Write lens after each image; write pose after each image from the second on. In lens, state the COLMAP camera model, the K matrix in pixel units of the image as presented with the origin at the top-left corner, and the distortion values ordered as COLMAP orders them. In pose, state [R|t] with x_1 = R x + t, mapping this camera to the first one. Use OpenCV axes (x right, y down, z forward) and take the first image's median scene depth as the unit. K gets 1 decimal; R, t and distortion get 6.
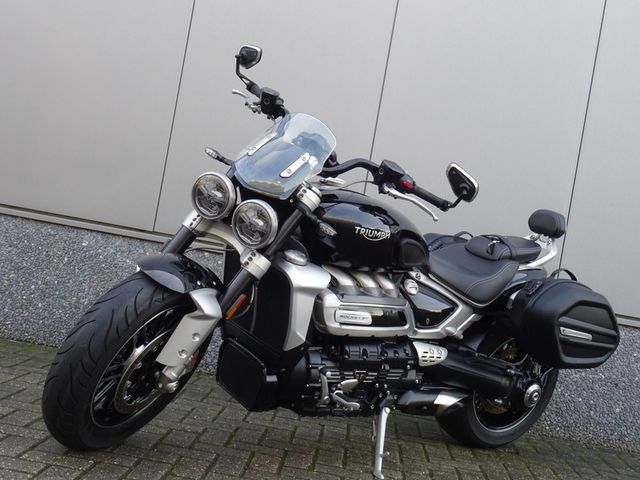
lens RADIAL K [[849.2, 0, 320.0], [0, 849.2, 240.0], [0, 0, 1]] dist [-0.000146, -0.003072]
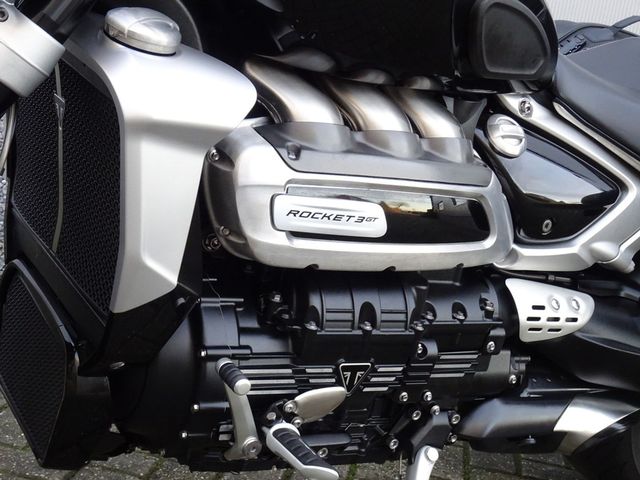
lens RADIAL K [[1101.5, 0, 320.0], [0, 1101.5, 240.0], [0, 0, 1]] dist [-0.015125, -0.074384]
pose [[0.997337, 0.022874, -0.069247, 0.062209], [-0.013694, 0.991386, 0.130254, 0.040111], [0.071630, -0.128959, 0.989060, 0.524737]]
